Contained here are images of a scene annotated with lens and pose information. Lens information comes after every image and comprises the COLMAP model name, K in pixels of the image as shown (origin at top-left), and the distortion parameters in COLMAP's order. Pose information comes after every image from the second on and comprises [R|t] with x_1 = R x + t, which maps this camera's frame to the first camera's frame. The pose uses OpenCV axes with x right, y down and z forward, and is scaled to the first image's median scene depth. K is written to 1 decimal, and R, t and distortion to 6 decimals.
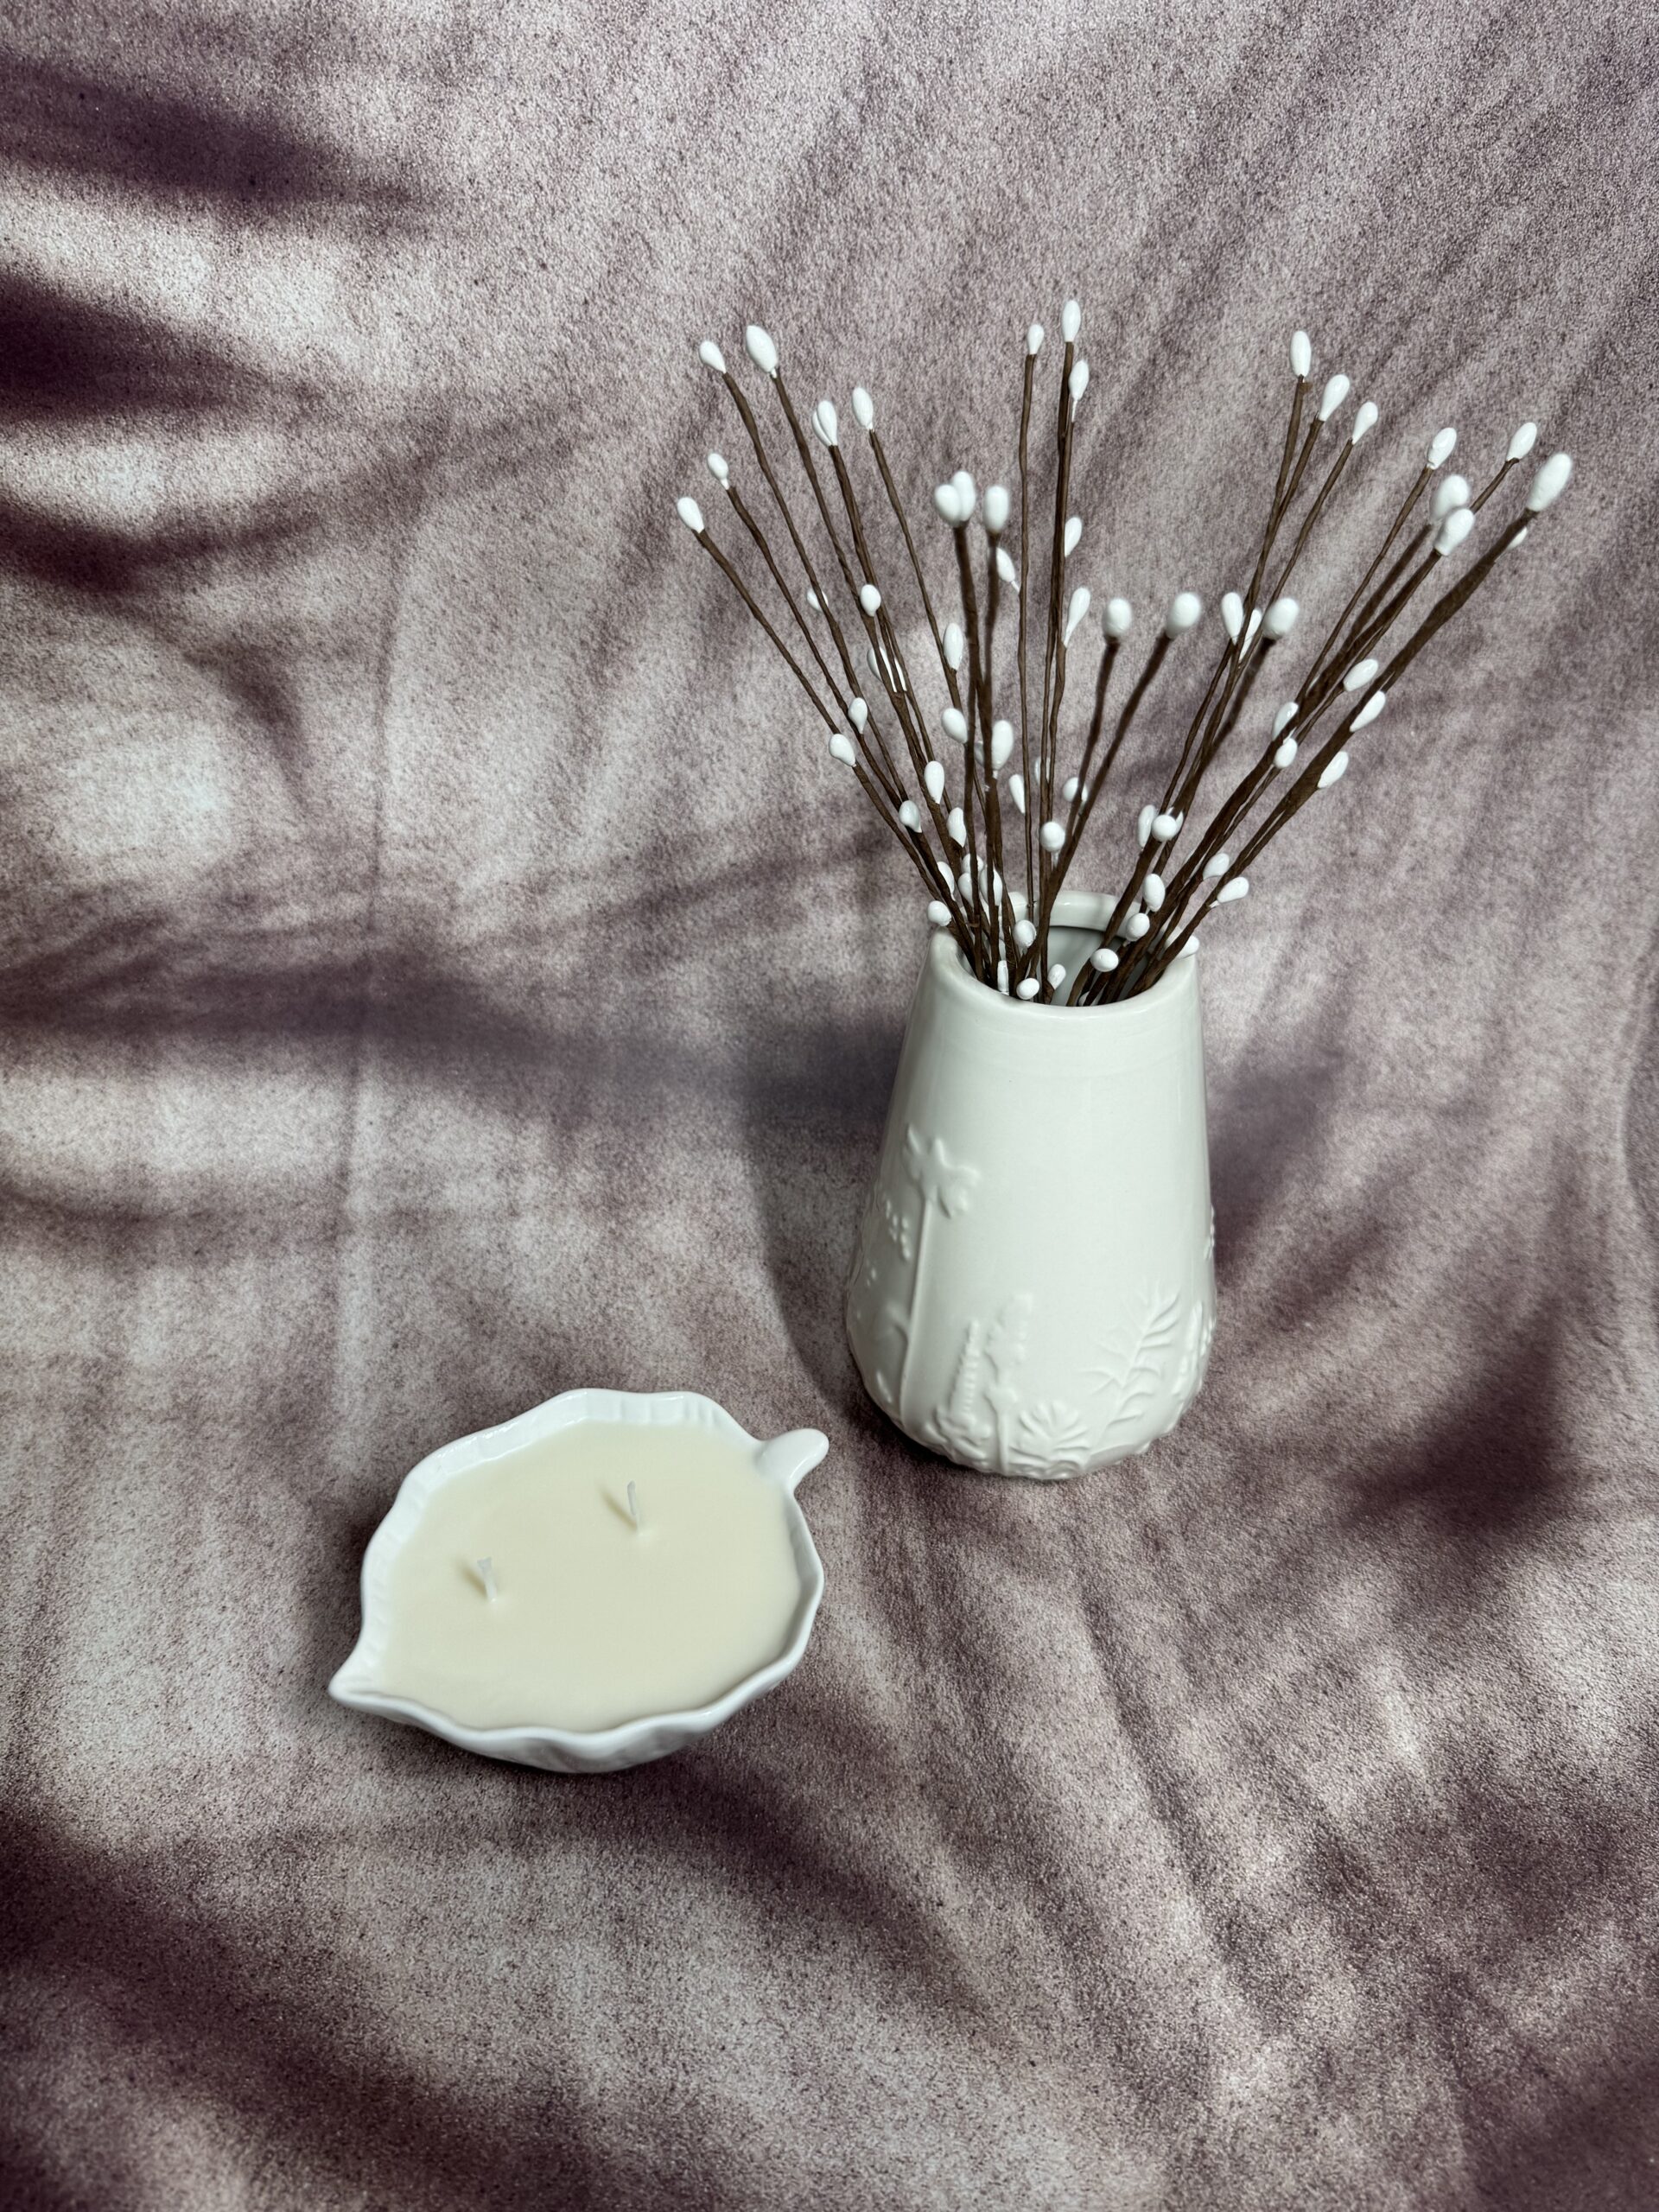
lens RADIAL K [[1608.7, 0, 830.9], [0, 1608.7, 1100.1], [0, 0, 1]] dist [-0.030076, 0.006820]
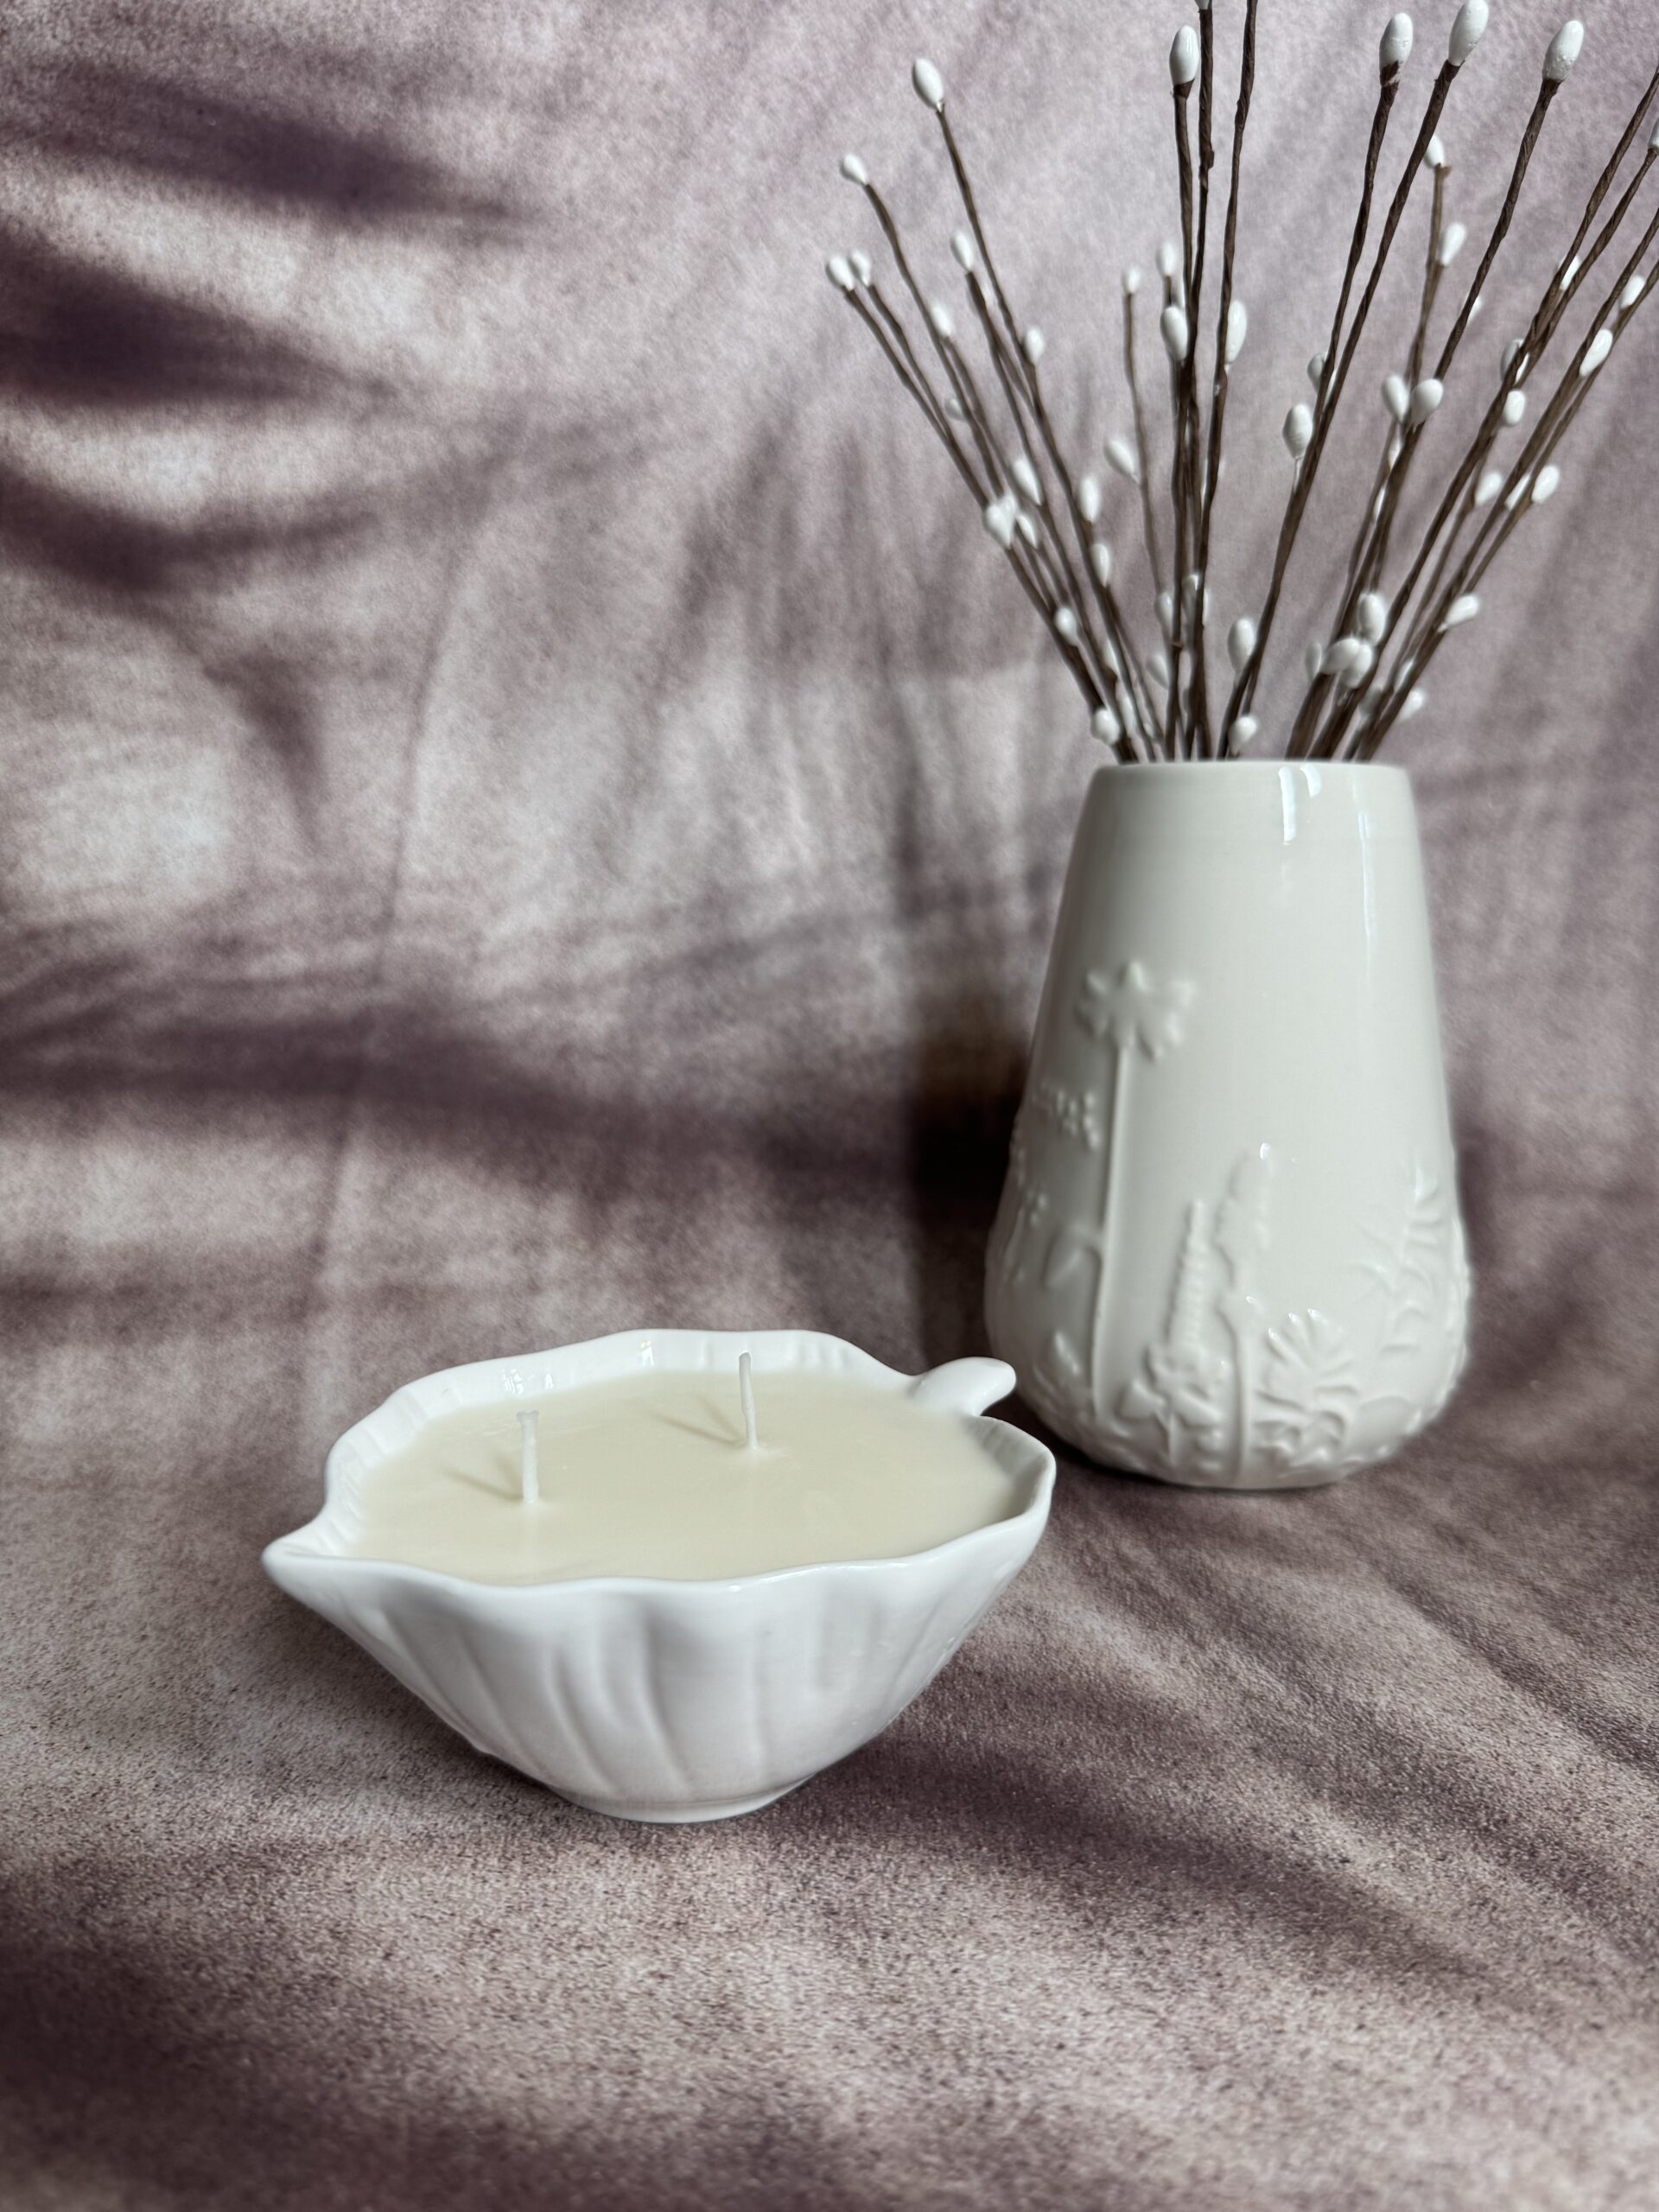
lens RADIAL K [[1642.8, 0, 832.8], [0, 1642.8, 1101.7], [0, 0, 1]] dist [-0.041172, 0.012192]
pose [[0.996180, -0.007793, 0.086978, -0.144540], [0.043433, 0.908294, -0.416071, 0.391365], [-0.075759, 0.418259, 0.905163, 0.260090]]
